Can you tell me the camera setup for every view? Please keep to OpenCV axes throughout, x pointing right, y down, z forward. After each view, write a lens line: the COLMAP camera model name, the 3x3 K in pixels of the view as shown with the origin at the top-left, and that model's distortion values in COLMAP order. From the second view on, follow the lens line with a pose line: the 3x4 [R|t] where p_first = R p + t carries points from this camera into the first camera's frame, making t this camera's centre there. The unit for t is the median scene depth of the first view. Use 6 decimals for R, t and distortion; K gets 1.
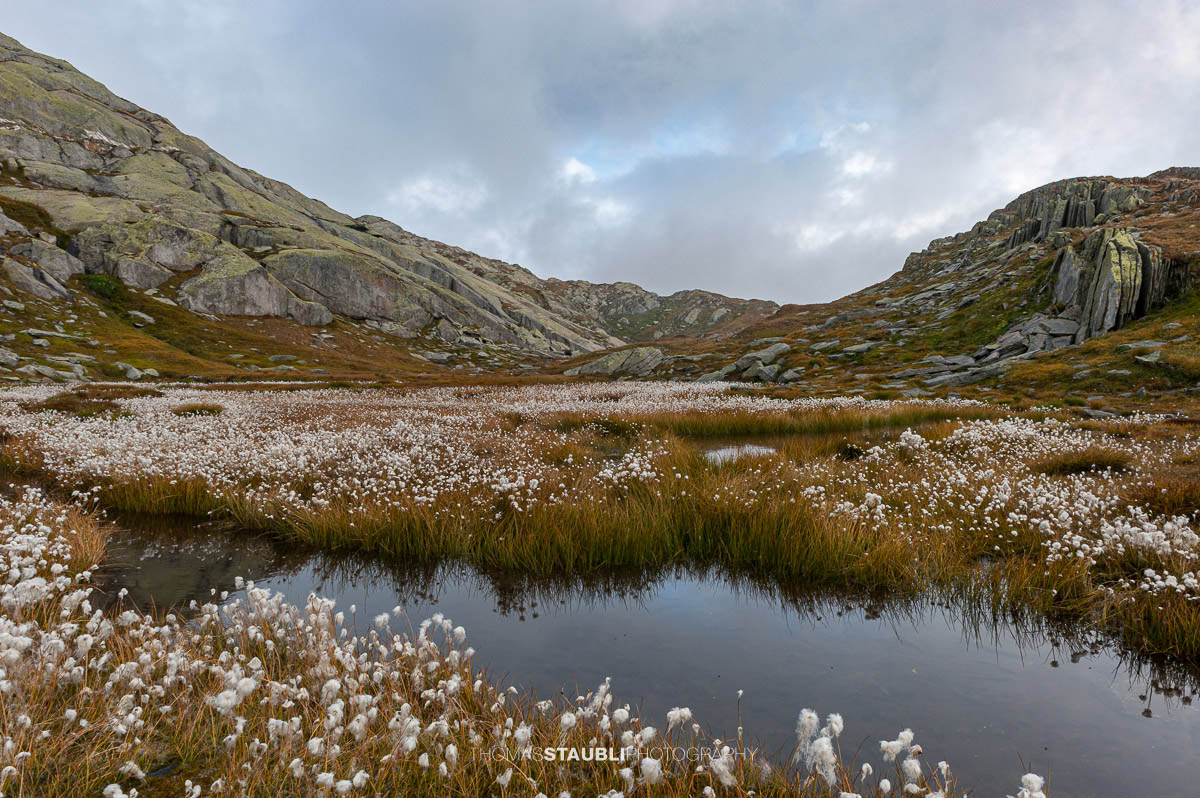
lens RADIAL K [[816.1, 0, 600.0], [0, 816.1, 401.1], [0, 0, 1]] dist [0.006807, -0.008014]
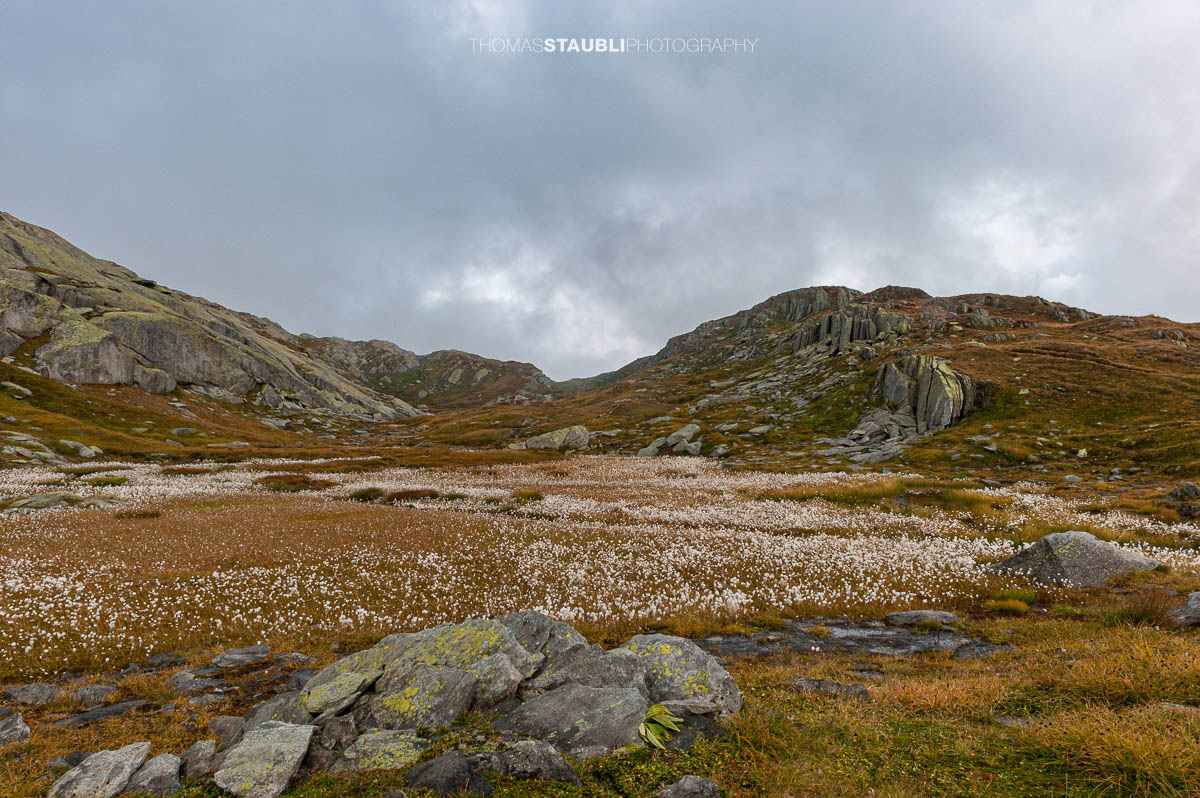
lens RADIAL K [[816.1, 0, 600.0], [0, 816.1, 401.1], [0, 0, 1]] dist [0.006807, -0.008014]
pose [[0.944705, 0.008097, 0.327822, -0.160736], [0.013849, 0.997818, -0.064557, -0.011711], [-0.327629, 0.065527, 0.942531, -0.089284]]
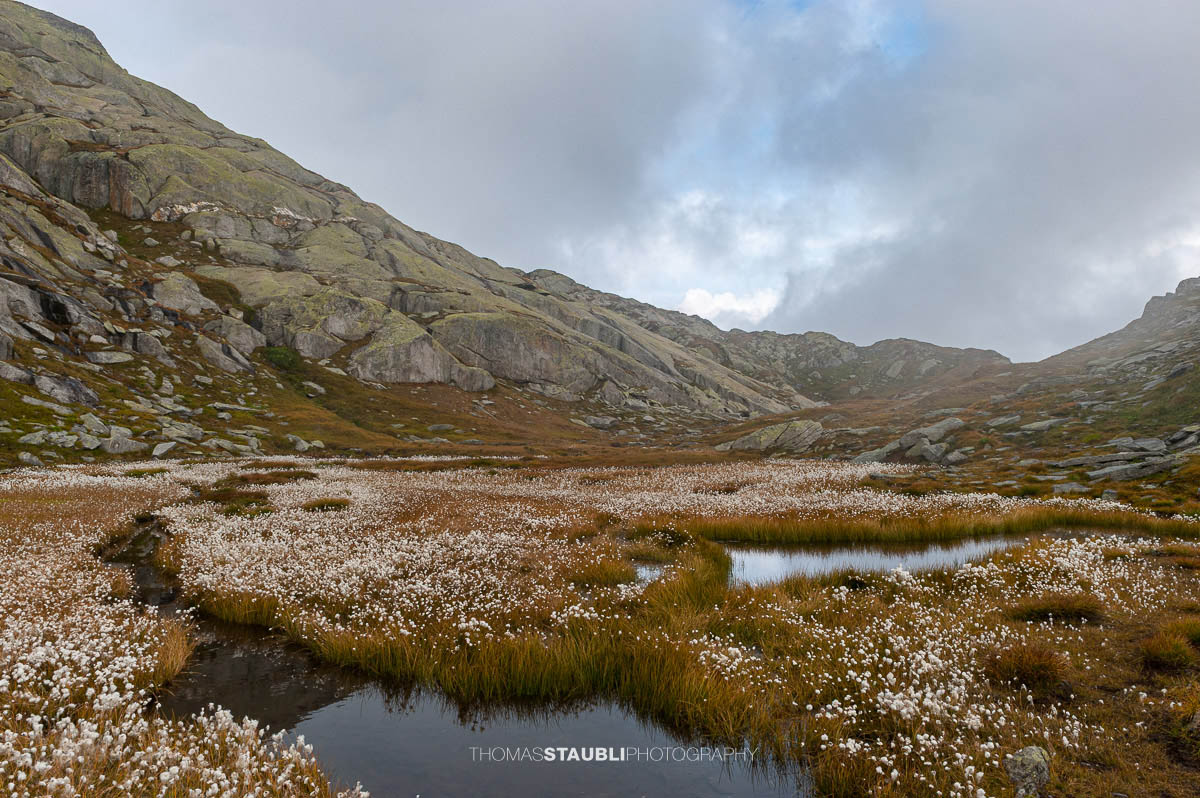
lens RADIAL K [[899.2, 0, 600.0], [0, 899.2, 399.0], [0, 0, 1]] dist [0.003181, -0.005529]
pose [[0.977208, -0.006412, -0.212187, 0.023959], [-0.008342, 0.997612, -0.068564, -0.009427], [0.212120, 0.068772, 0.974821, -0.022386]]
